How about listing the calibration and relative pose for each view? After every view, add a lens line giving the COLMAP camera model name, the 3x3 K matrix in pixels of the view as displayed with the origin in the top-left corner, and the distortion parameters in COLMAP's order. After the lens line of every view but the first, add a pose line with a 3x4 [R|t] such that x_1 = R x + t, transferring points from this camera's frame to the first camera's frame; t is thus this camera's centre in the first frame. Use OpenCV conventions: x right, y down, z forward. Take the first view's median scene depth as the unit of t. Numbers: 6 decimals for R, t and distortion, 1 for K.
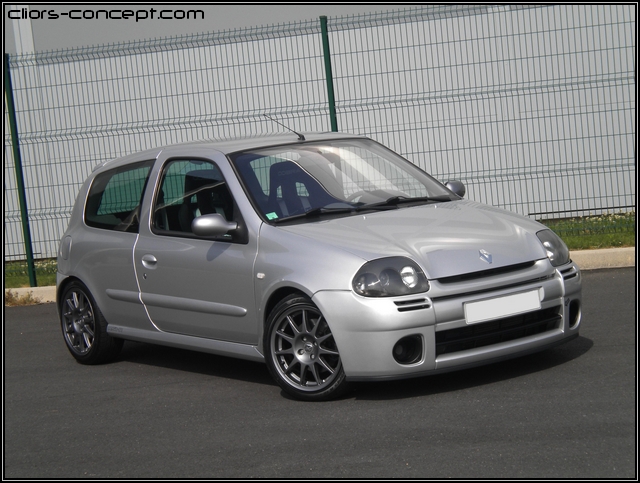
lens RADIAL K [[1484.0, 0, 322.7], [0, 1484.0, 238.2], [0, 0, 1]] dist [0.009613, 0.000000]
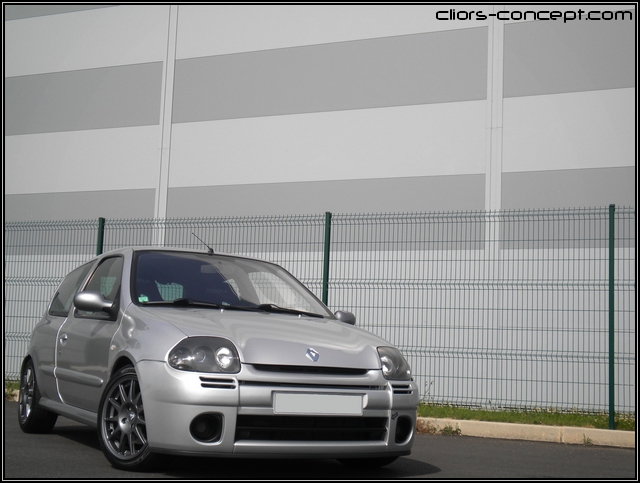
lens RADIAL K [[952.2, 0, 306.6], [0, 952.2, 237.2], [0, 0, 1]] dist [0.008829, 0.000000]
pose [[0.979205, 0.121394, -0.162544, 0.204416], [-0.152796, 0.968370, -0.197264, 0.064630], [0.133456, 0.217998, 0.966781, 0.344413]]
